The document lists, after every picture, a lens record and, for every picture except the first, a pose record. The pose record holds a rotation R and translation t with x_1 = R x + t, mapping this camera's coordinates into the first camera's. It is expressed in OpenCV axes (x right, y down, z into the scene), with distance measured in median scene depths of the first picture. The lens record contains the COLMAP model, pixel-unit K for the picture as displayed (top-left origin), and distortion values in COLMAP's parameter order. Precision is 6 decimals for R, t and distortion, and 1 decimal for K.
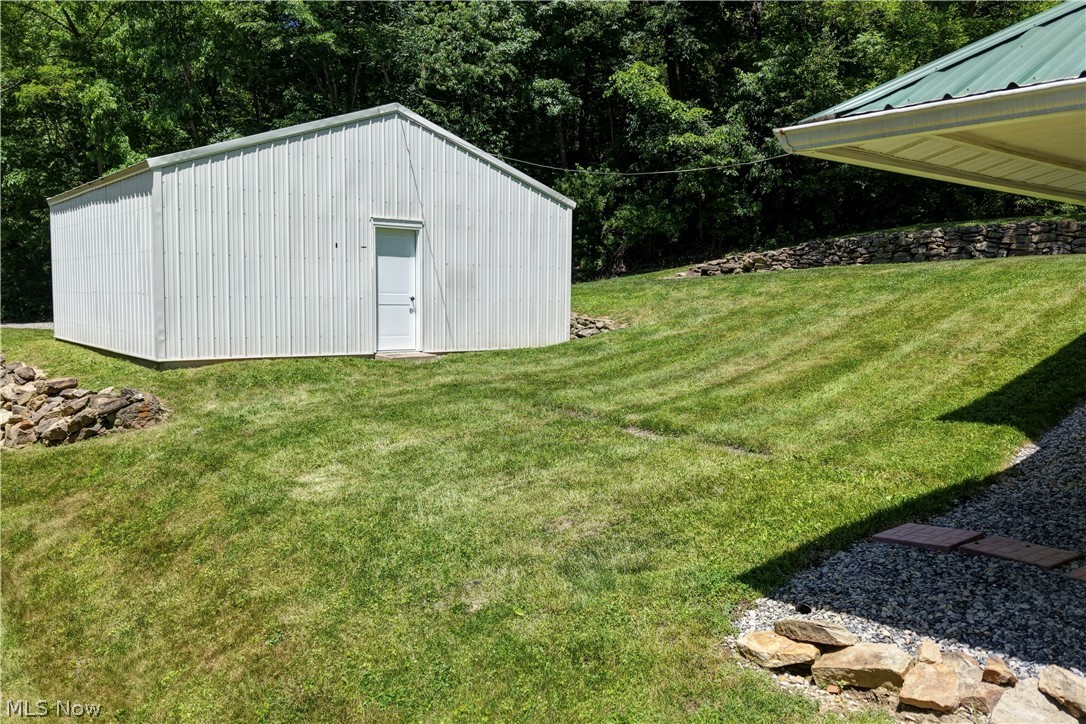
lens RADIAL K [[874.4, 0, 543.0], [0, 874.4, 362.0], [0, 0, 1]] dist [0.083766, -0.171026]
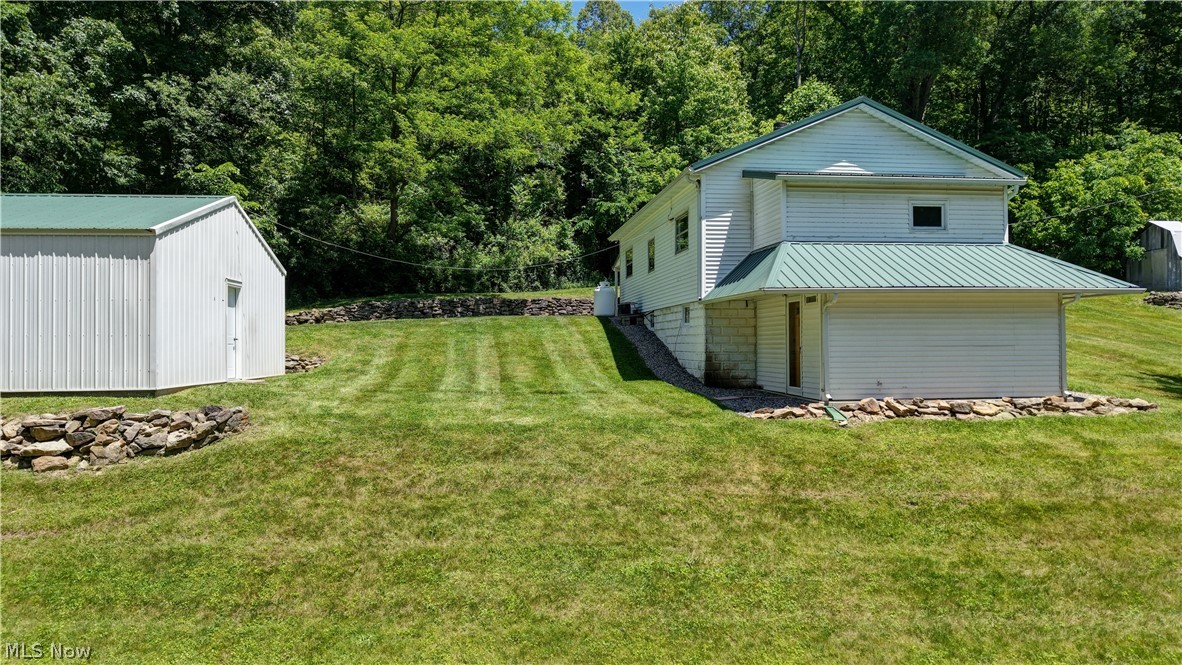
lens RADIAL K [[777.0, 0, 576.7], [0, 777.0, 334.8], [0, 0, 1]] dist [0.004091, 0.003214]
pose [[0.558574, -0.002409, 0.829451, -0.665072], [0.076979, 0.995830, -0.048948, 0.014215], [-0.825875, 0.091191, 0.556431, -0.061197]]
